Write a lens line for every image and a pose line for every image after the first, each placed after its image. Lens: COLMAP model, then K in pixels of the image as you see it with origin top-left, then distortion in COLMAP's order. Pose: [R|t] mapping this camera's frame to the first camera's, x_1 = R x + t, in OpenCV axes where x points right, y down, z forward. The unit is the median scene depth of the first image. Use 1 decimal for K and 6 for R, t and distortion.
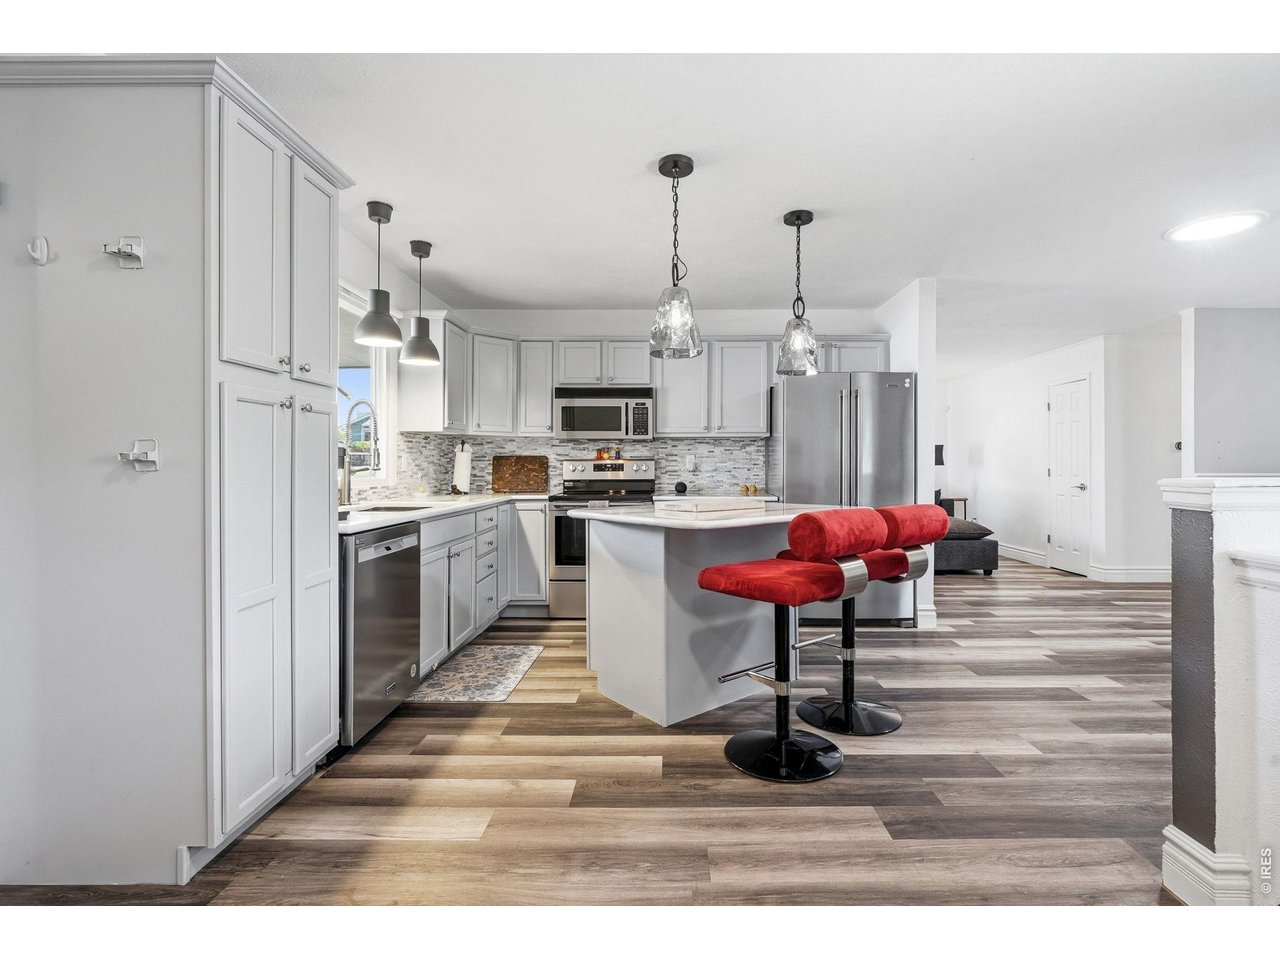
lens RADIAL K [[618.9, 0, 664.4], [0, 618.9, 466.0], [0, 0, 1]] dist [-0.000398, 0.000087]
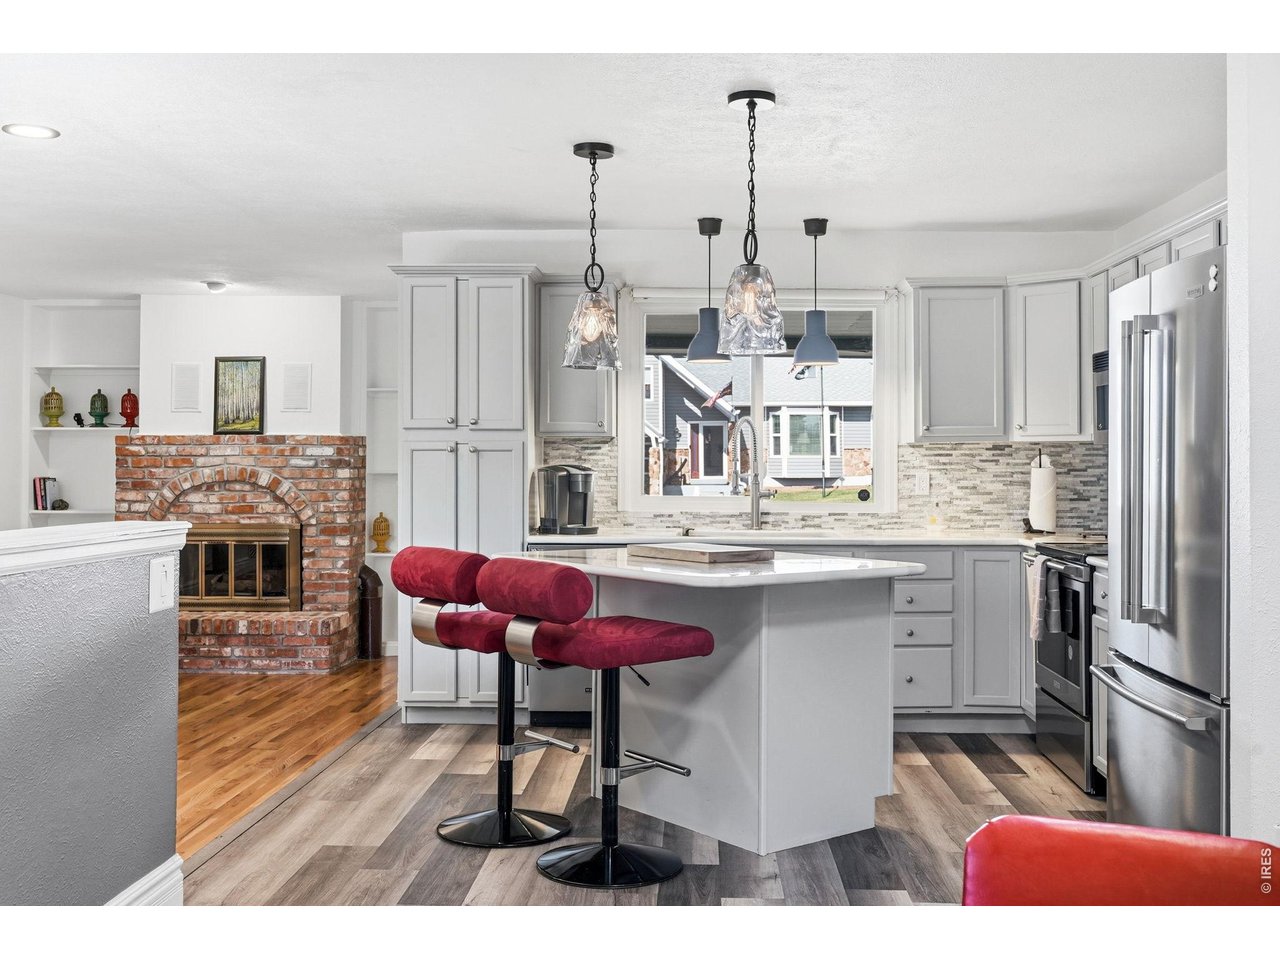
lens RADIAL K [[1289.7, 0, 677.0], [0, 1289.7, 451.2], [0, 0, 1]] dist [-0.000809, 0.001391]
pose [[-0.016948, -0.009113, -0.999815, 0.999222], [-0.004007, 0.999951, -0.009046, -0.025829], [0.999848, 0.003853, -0.016983, 0.630495]]
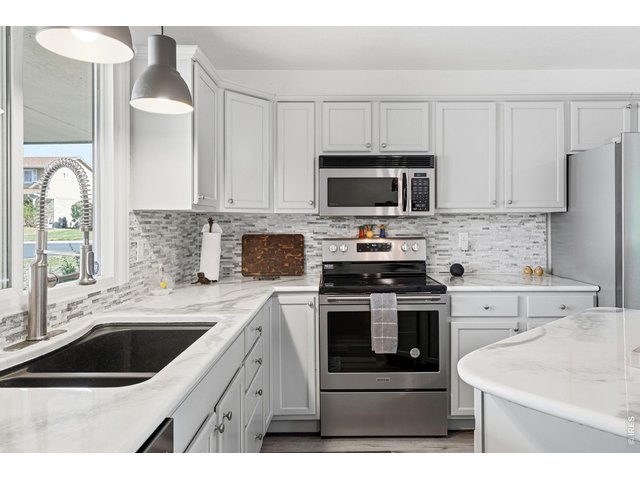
lens RADIAL K [[431.5, 0, 334.8], [0, 431.5, 227.6], [0, 0, 1]] dist [-0.000299, -0.000113]
pose [[0.999792, -0.006148, 0.019458, -0.165719], [0.006075, 0.999974, 0.003803, -0.029940], [-0.019481, -0.003684, 0.999803, 0.403554]]
